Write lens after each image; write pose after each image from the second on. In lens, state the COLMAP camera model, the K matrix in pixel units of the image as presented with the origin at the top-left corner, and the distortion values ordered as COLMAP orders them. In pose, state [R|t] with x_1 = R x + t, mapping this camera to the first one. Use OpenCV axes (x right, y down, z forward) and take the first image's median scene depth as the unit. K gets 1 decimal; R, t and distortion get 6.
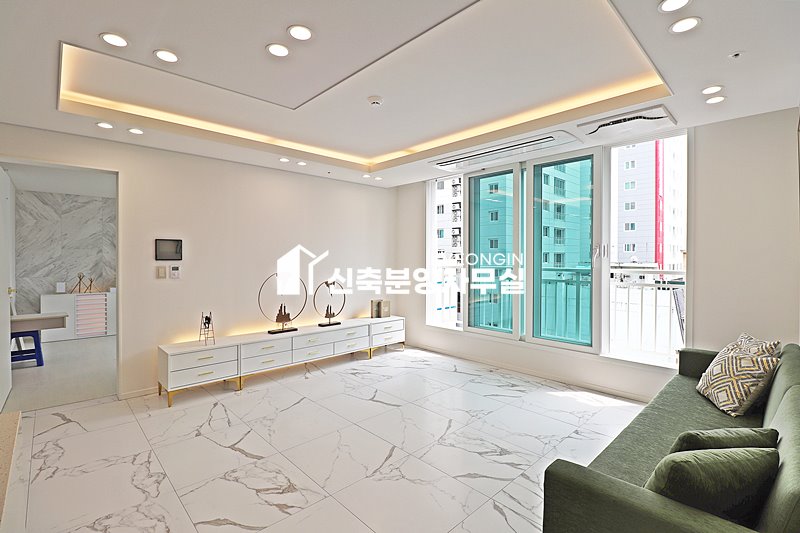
lens RADIAL K [[369.4, 0, 390.1], [0, 369.4, 263.5], [0, 0, 1]] dist [-0.011577, -0.006256]
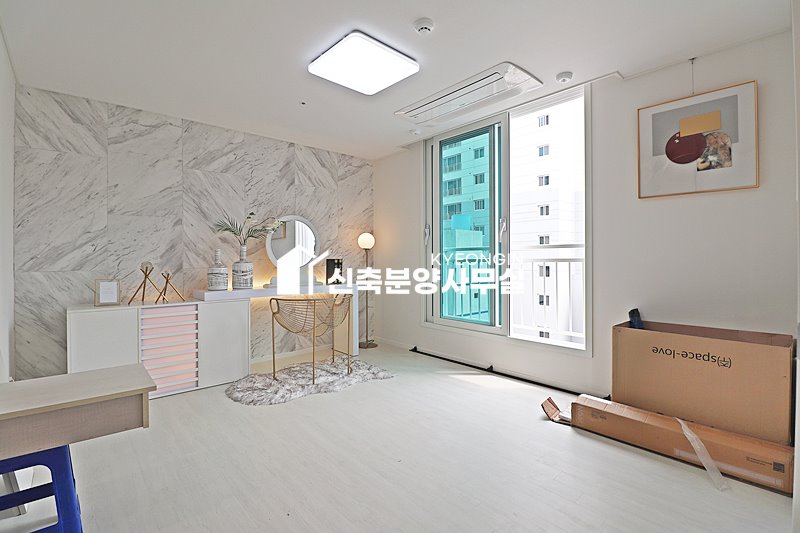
lens RADIAL K [[369.4, 0, 392.8], [0, 369.4, 263.3], [0, 0, 1]] dist [-0.011577, -0.006256]
pose [[0.999511, -0.003792, -0.031052, -0.518420], [0.003721, 0.999990, -0.002334, 0.030449], [0.031060, 0.002218, 0.999515, 0.535064]]
